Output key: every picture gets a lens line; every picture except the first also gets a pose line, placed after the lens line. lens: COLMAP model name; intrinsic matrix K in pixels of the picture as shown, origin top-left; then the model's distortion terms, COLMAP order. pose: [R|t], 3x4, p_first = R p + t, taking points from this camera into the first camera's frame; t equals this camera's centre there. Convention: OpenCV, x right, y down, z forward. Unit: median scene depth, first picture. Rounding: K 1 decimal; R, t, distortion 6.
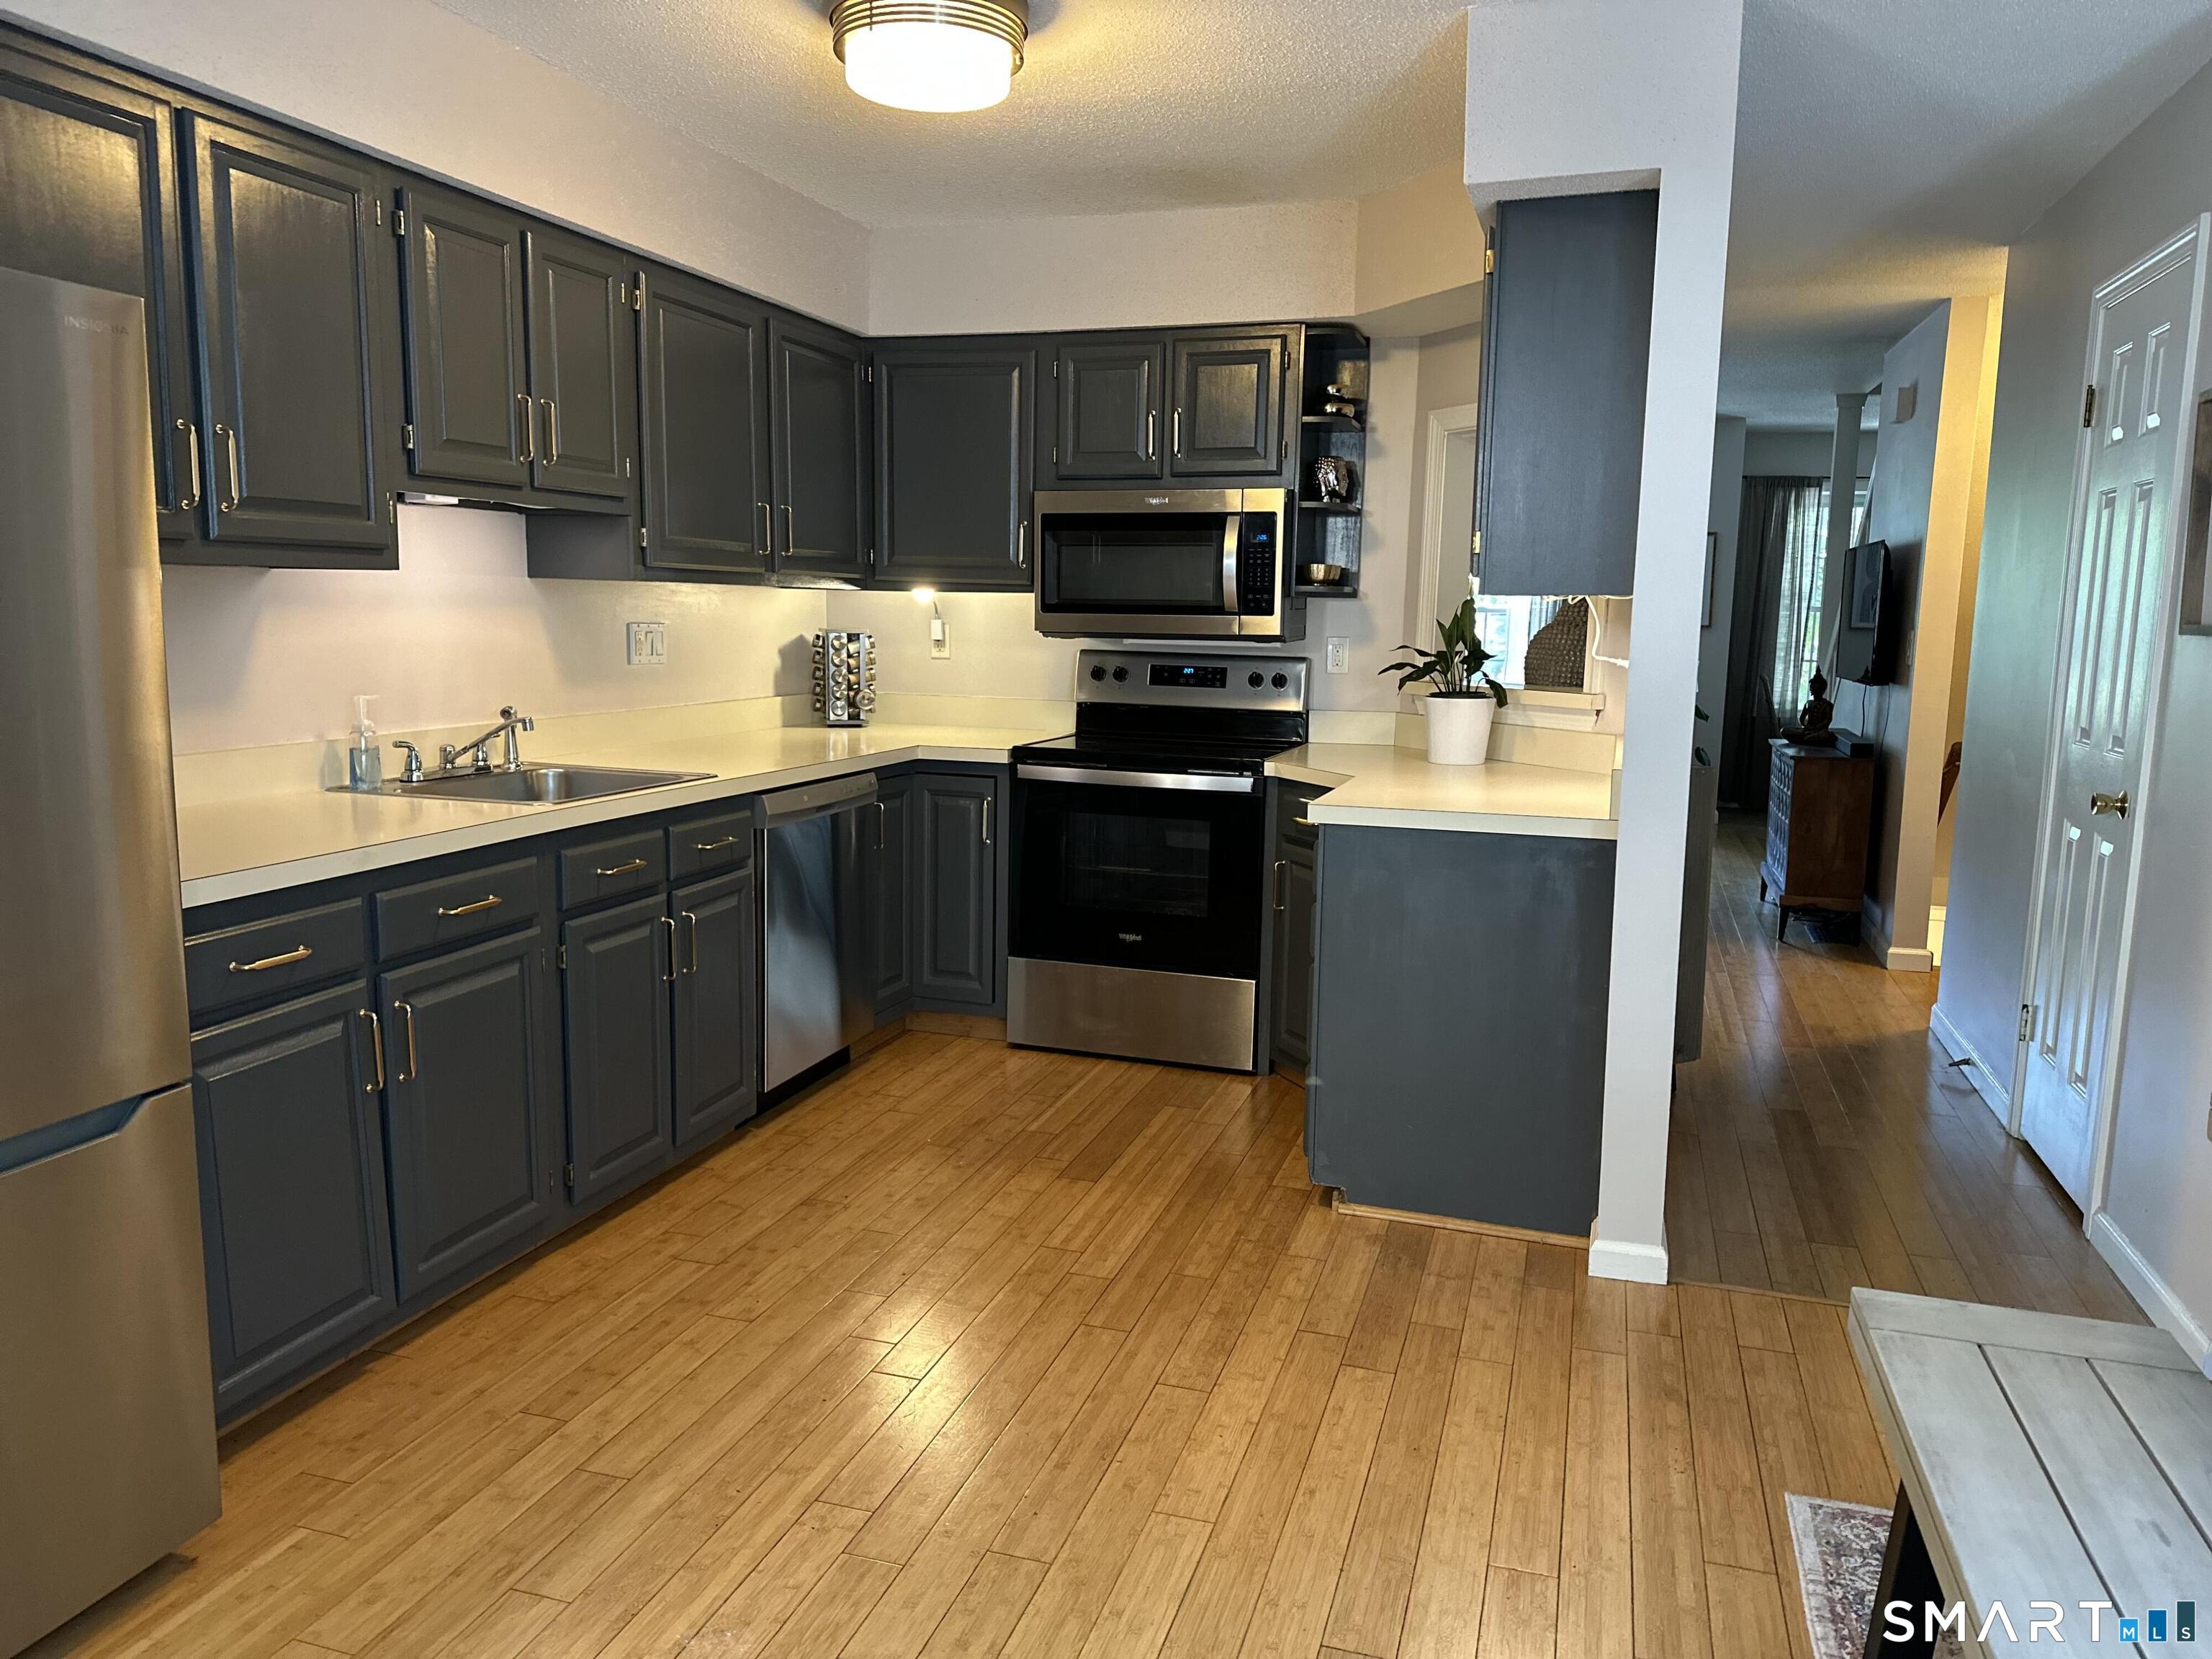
lens RADIAL K [[1553.4, 0, 1105.8], [0, 1553.4, 828.8], [0, 0, 1]] dist [0.050464, -0.055784]
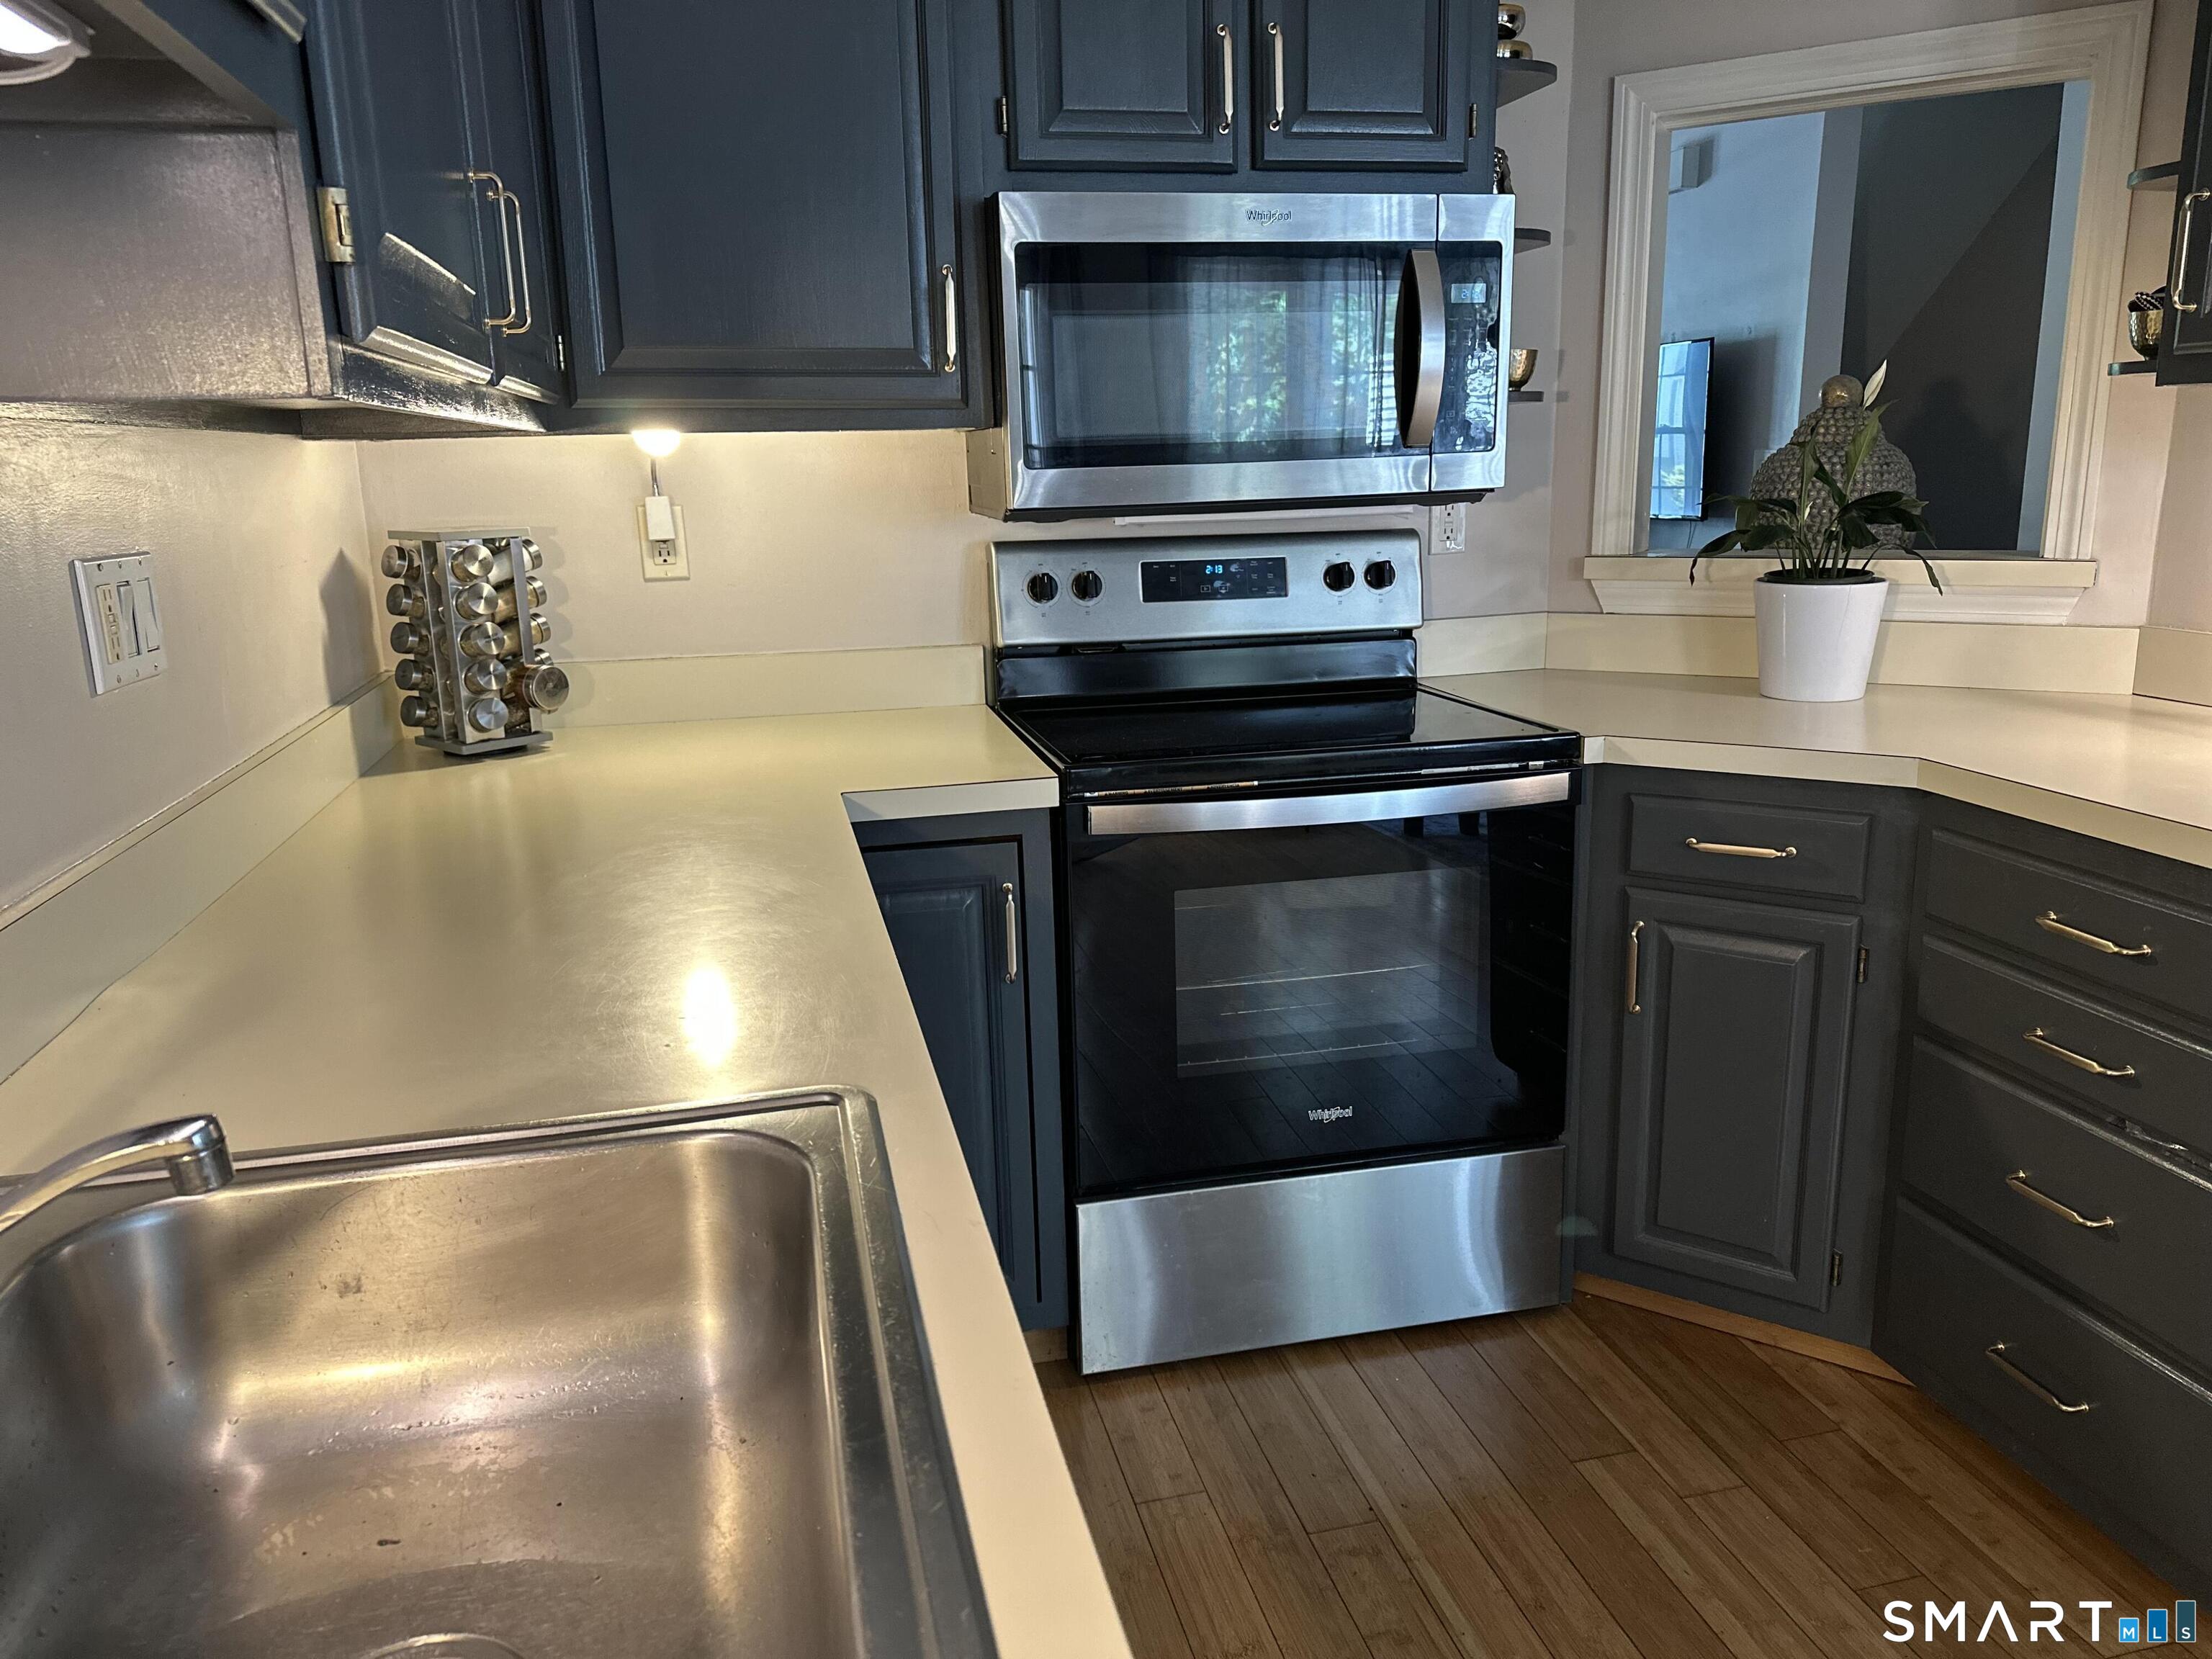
lens RADIAL K [[1553.4, 0, 1107.9], [0, 1553.4, 822.9], [0, 0, 1]] dist [0.050464, -0.055784]
pose [[0.850039, -0.156409, 0.502961, -0.258200], [0.115614, 0.987012, 0.111541, -0.079500], [-0.513875, -0.036665, 0.857081, 0.560520]]
